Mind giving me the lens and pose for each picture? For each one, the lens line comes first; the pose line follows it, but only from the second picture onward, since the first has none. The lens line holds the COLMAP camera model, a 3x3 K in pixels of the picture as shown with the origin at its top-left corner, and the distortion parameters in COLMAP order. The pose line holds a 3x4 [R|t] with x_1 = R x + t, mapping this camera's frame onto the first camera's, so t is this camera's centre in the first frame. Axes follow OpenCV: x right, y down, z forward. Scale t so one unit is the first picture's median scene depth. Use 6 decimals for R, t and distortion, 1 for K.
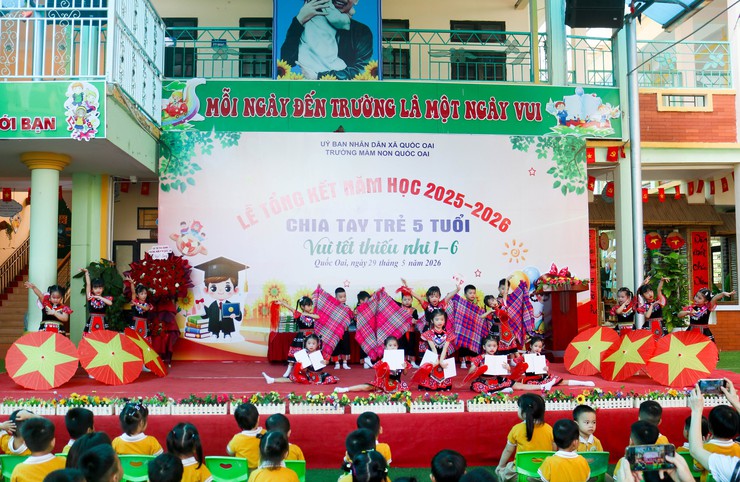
lens RADIAL K [[781.8, 0, 355.1], [0, 781.8, 246.9], [0, 0, 1]] dist [-0.085187, 0.000000]
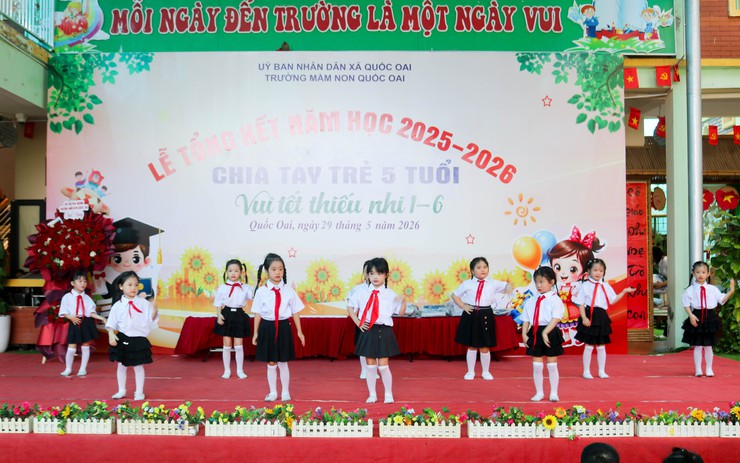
lens RADIAL K [[900.5, 0, 341.5], [0, 900.5, 252.0], [0, 0, 1]] dist [-0.068571, 0.000000]
pose [[0.996235, 0.001610, -0.086682, 0.110123], [0.001474, 0.999368, 0.035505, 0.015312], [0.086684, -0.035499, 0.995603, 0.141309]]
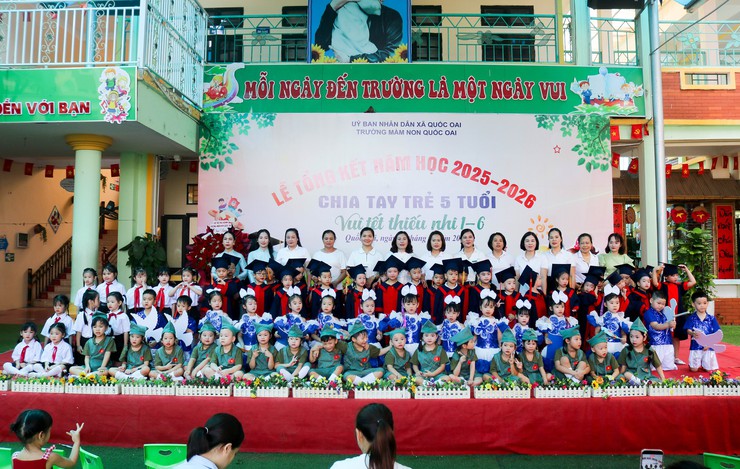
lens RADIAL K [[694.3, 0, 372.3], [0, 694.3, 198.3], [0, 0, 1]] dist [-0.101853, 0.000000]
pose [[0.997653, -0.000658, -0.068463, 0.046881], [-0.000776, 0.999781, -0.020917, -0.012872], [0.068462, 0.020921, 0.997434, 0.076567]]
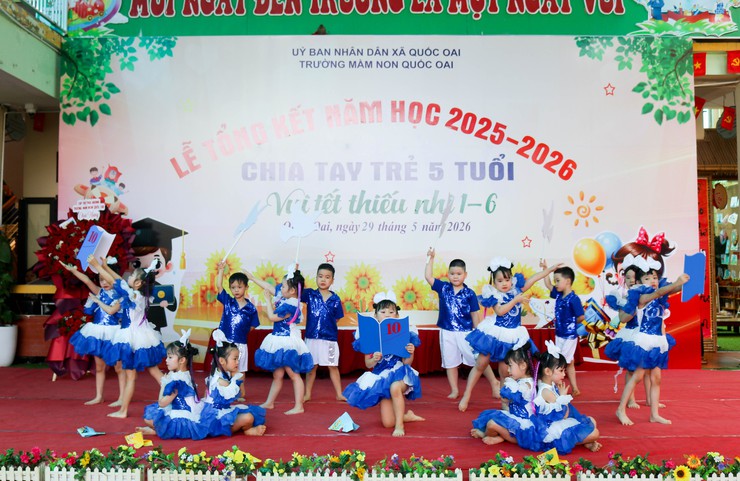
lens RADIAL K [[890.2, 0, 338.5], [0, 890.2, 222.6], [0, 0, 1]] dist [-0.065786, 0.000000]
pose [[0.995640, -0.001356, -0.093267, 0.068197], [0.002035, 0.999972, 0.007183, 0.011329], [0.093255, -0.007342, 0.995615, 0.229042]]
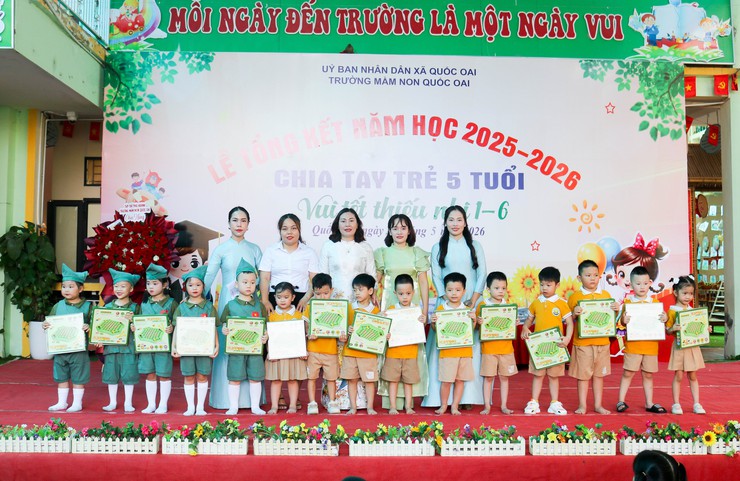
lens RADIAL K [[890.2, 0, 346.6], [0, 890.2, 214.5], [0, 0, 1]] dist [-0.065786, 0.000000]
pose [[0.999279, 0.007217, -0.037269, 0.011426], [-0.007534, 0.999936, -0.008383, 0.012550], [0.037206, 0.008657, 0.999270, 0.161362]]
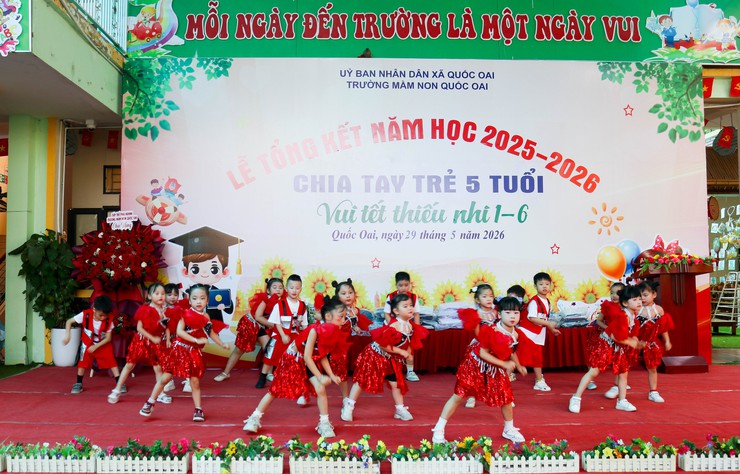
lens RADIAL K [[827.0, 0, 330.3], [0, 827.0, 234.6], [0, 0, 1]] dist [-0.071830, 0.000000]
pose [[0.998494, -0.000880, -0.054852, -0.010535], [0.001280, 0.999973, 0.007245, 0.014368], [0.054844, -0.007304, 0.998468, 0.219960]]
